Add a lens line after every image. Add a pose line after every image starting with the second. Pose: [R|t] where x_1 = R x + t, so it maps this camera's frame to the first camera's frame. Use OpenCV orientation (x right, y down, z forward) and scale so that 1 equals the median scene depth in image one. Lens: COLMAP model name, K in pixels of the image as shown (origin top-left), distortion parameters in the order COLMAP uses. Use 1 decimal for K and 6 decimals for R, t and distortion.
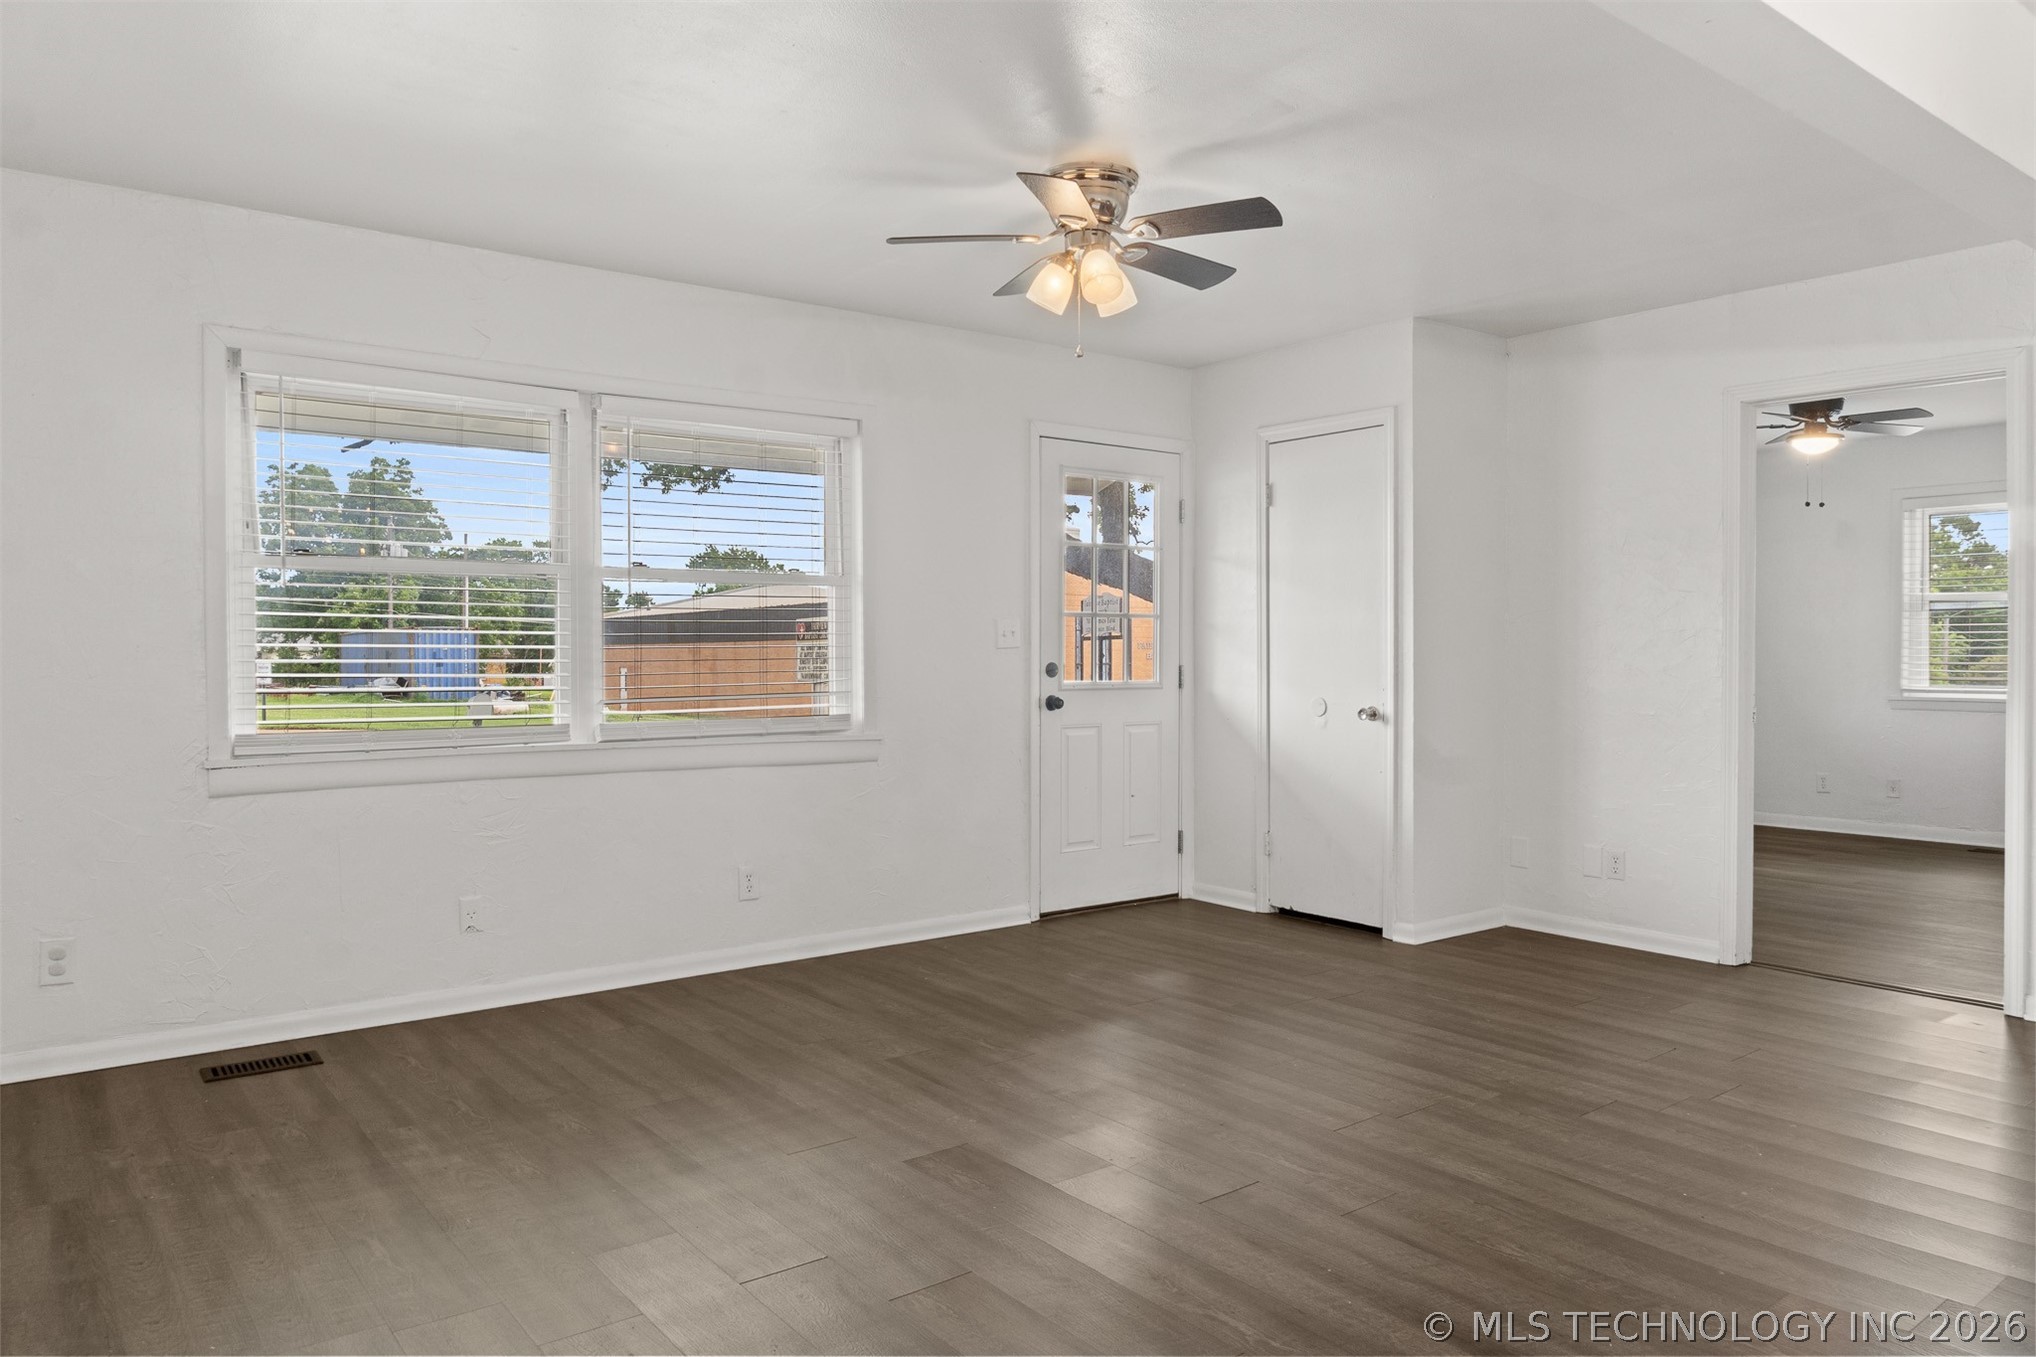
lens RADIAL K [[1367.3, 0, 1008.6], [0, 1367.3, 673.8], [0, 0, 1]] dist [-0.026123, 0.000110]
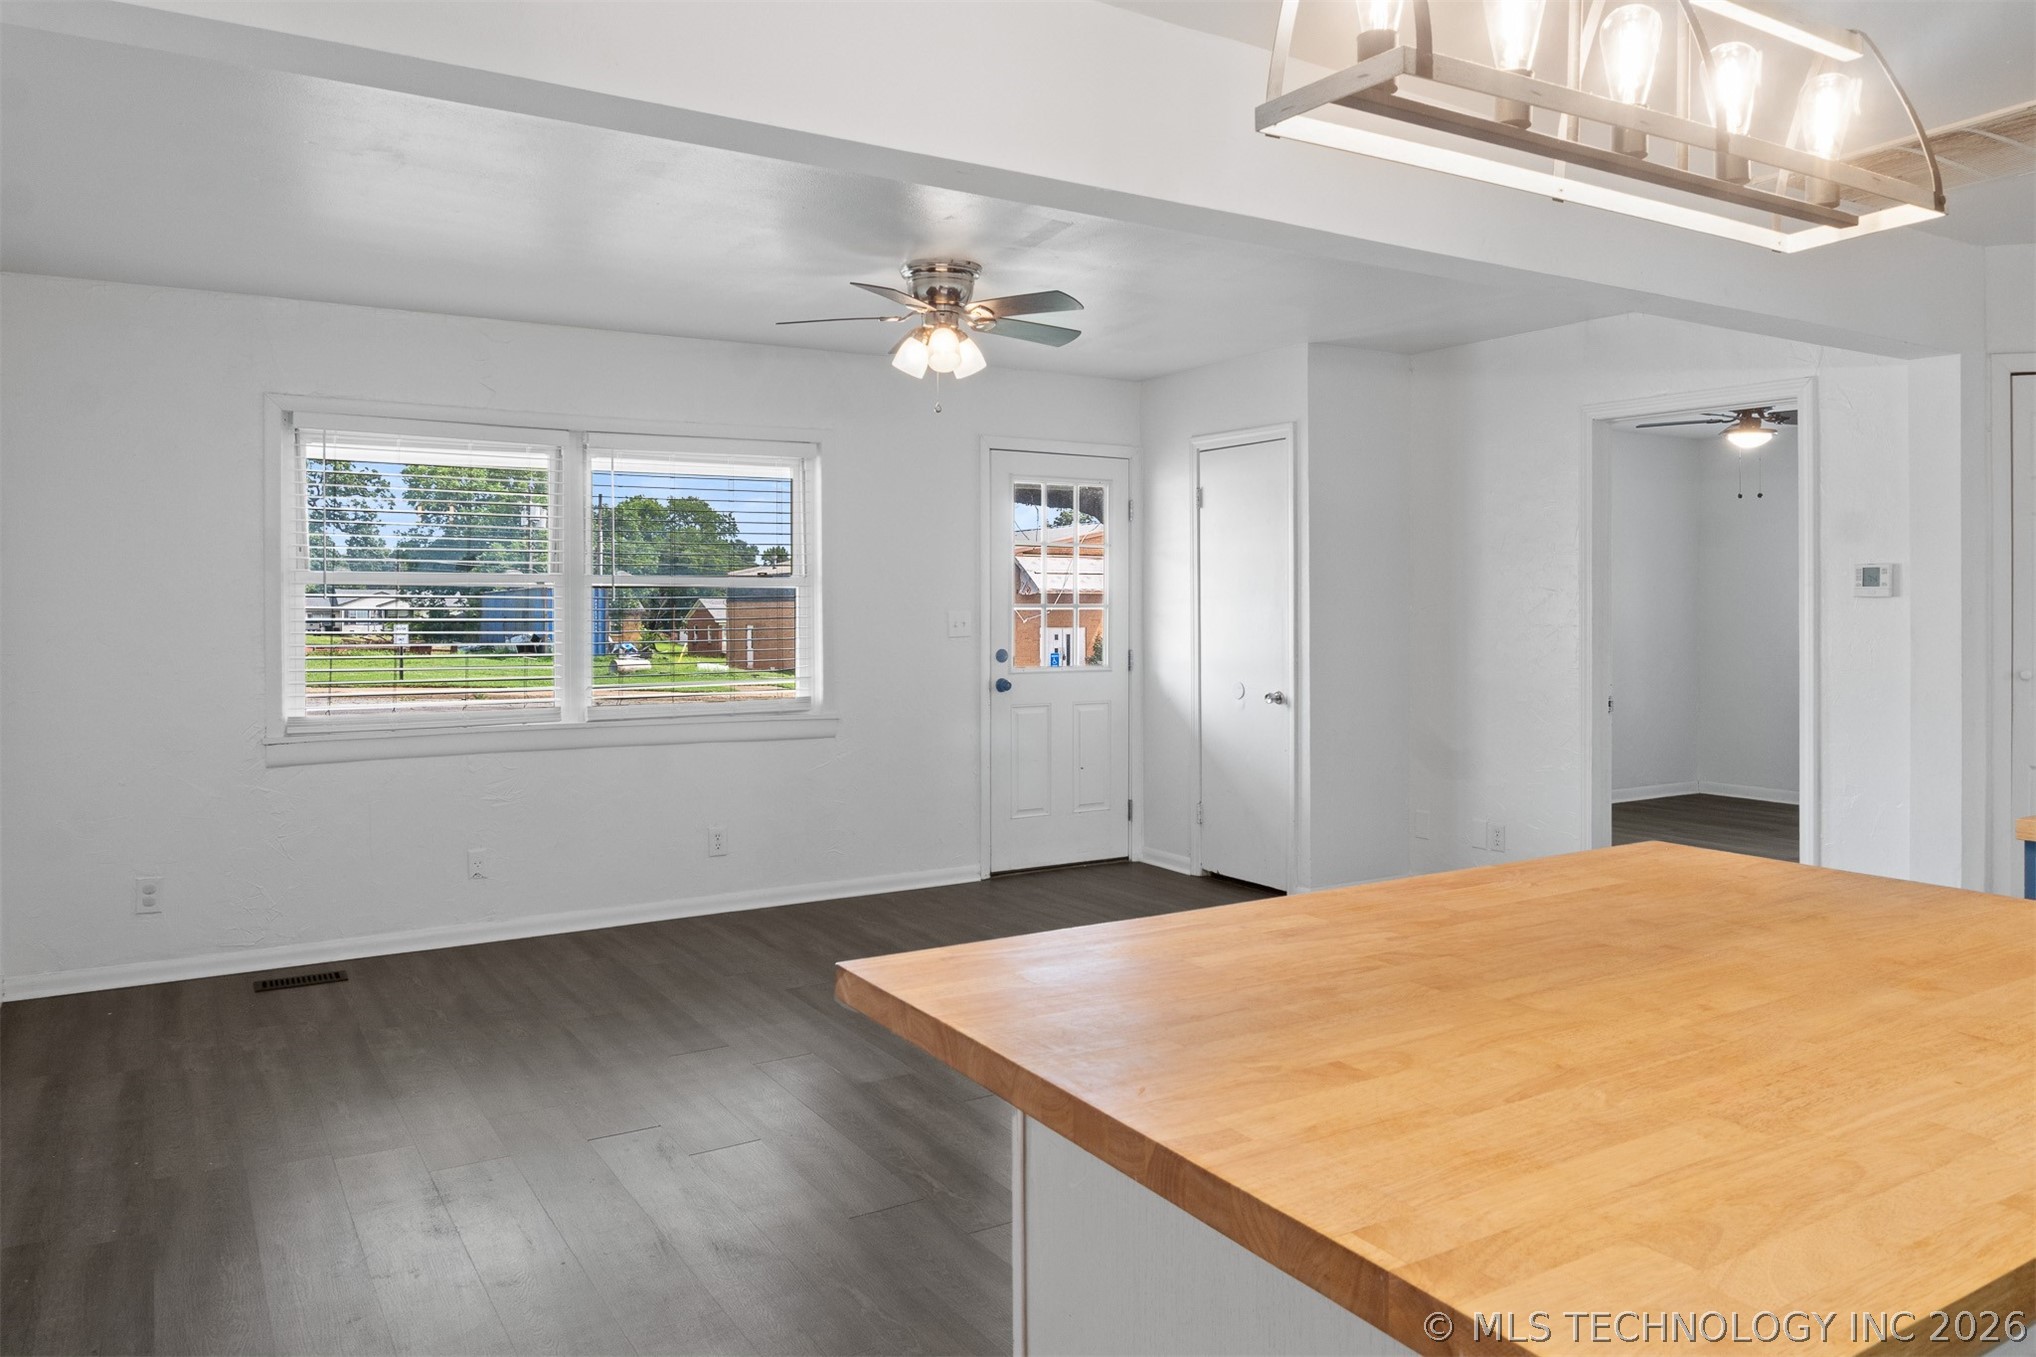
lens RADIAL K [[1367.3, 0, 979.9], [0, 1367.3, 612.1], [0, 0, 1]] dist [-0.026123, 0.000110]
pose [[0.994629, -0.001500, -0.103492, 0.165441], [-0.000026, 0.999891, -0.014747, -0.028450], [0.103503, 0.014670, 0.994521, -0.156133]]
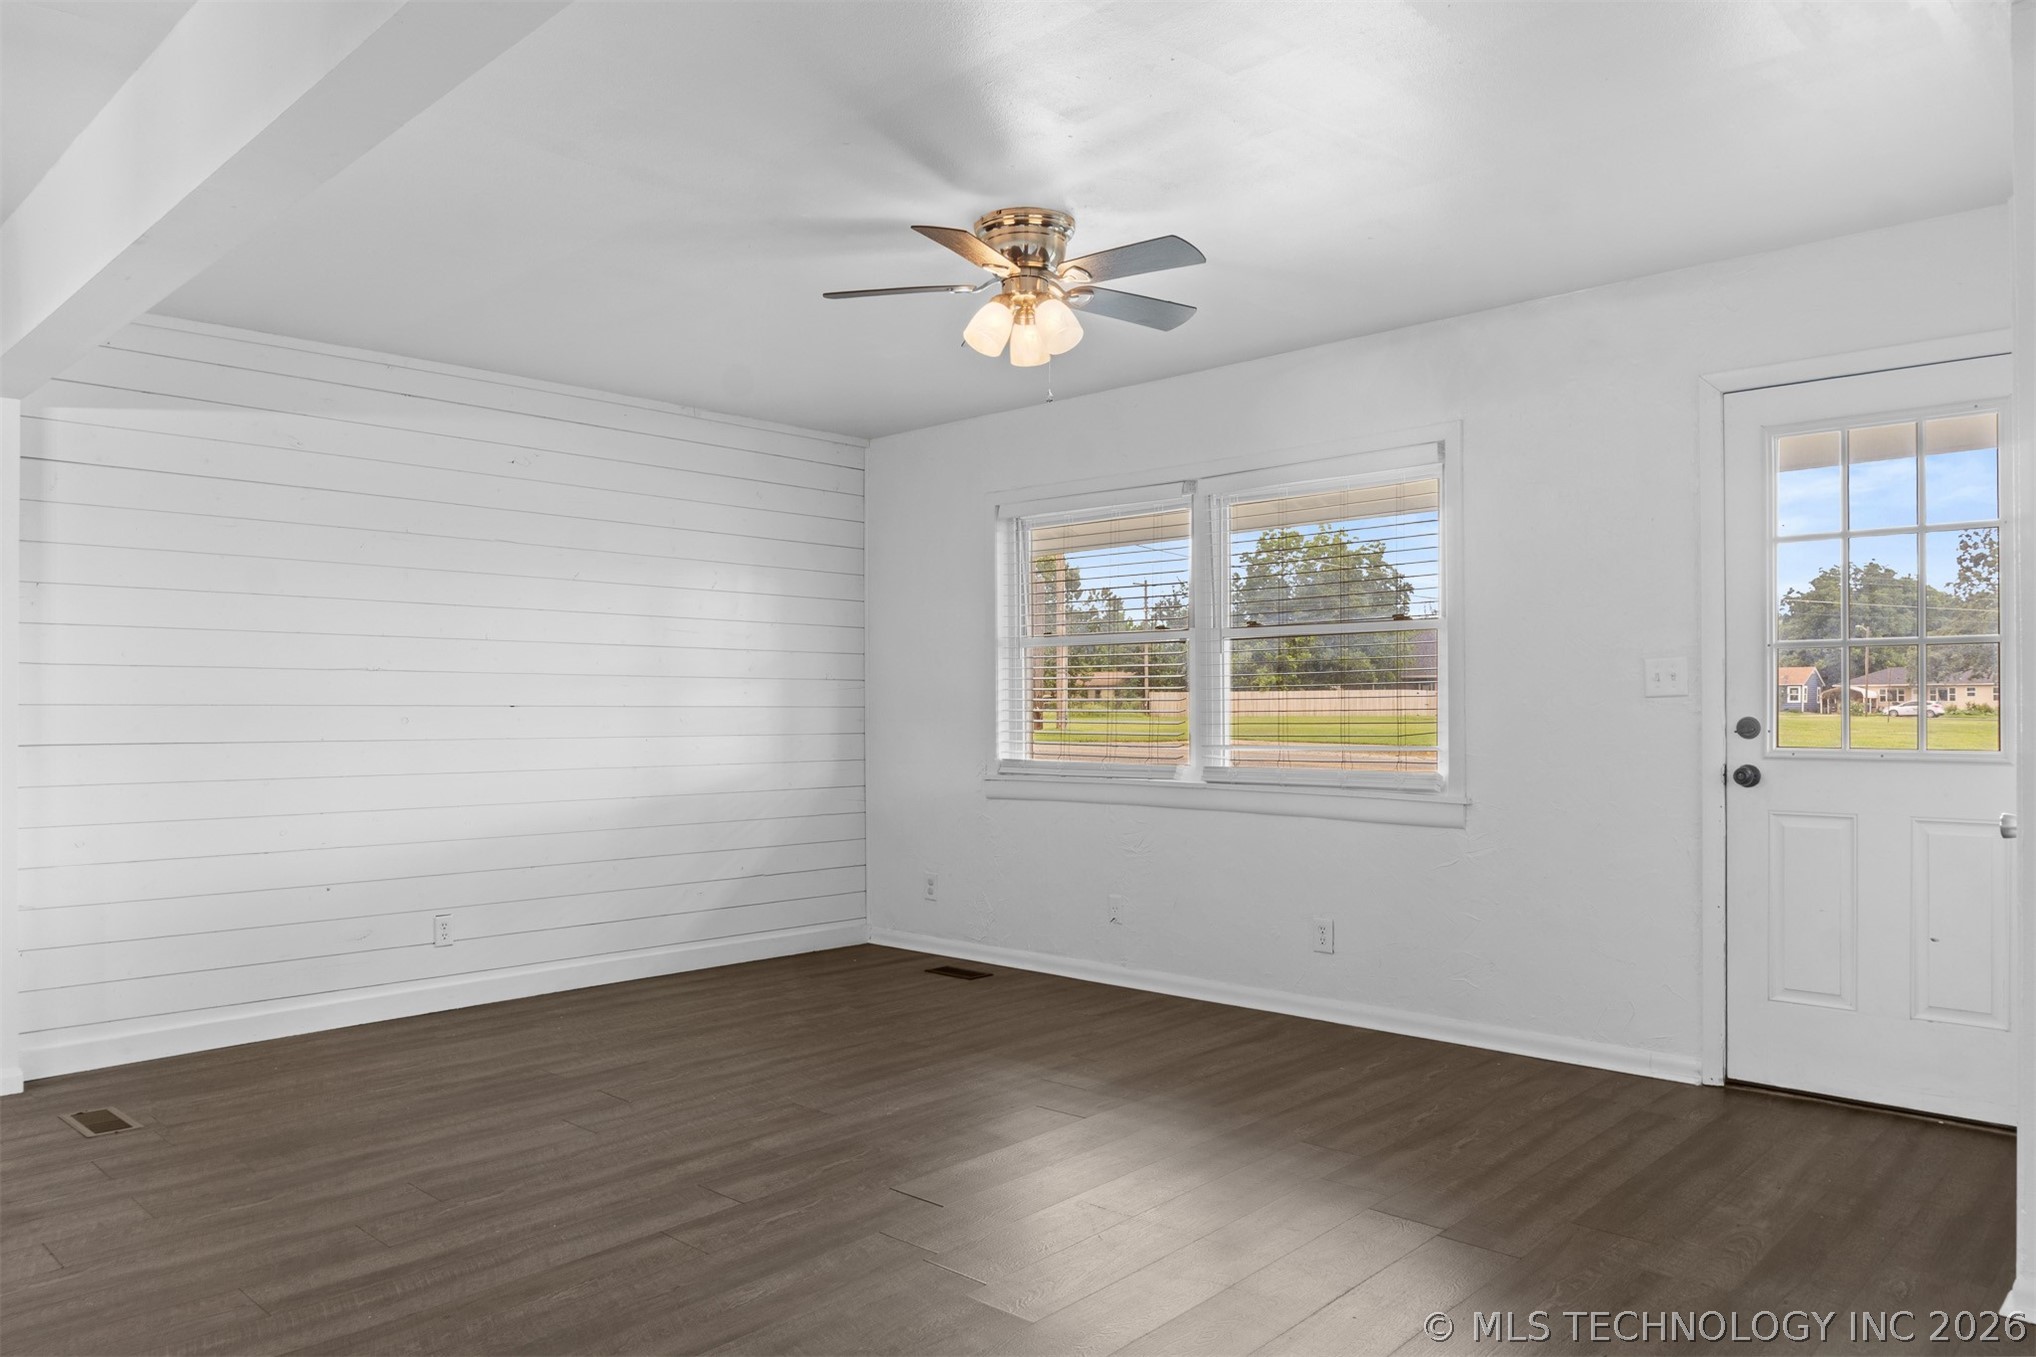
lens RADIAL K [[1367.3, 0, 1007.9], [0, 1367.3, 695.5], [0, 0, 1]] dist [-0.026123, 0.000110]
pose [[0.157615, -0.003329, -0.987495, 0.816465], [-0.011148, 0.999925, -0.005150, -0.014740], [0.987438, 0.011821, 0.157566, 0.666660]]
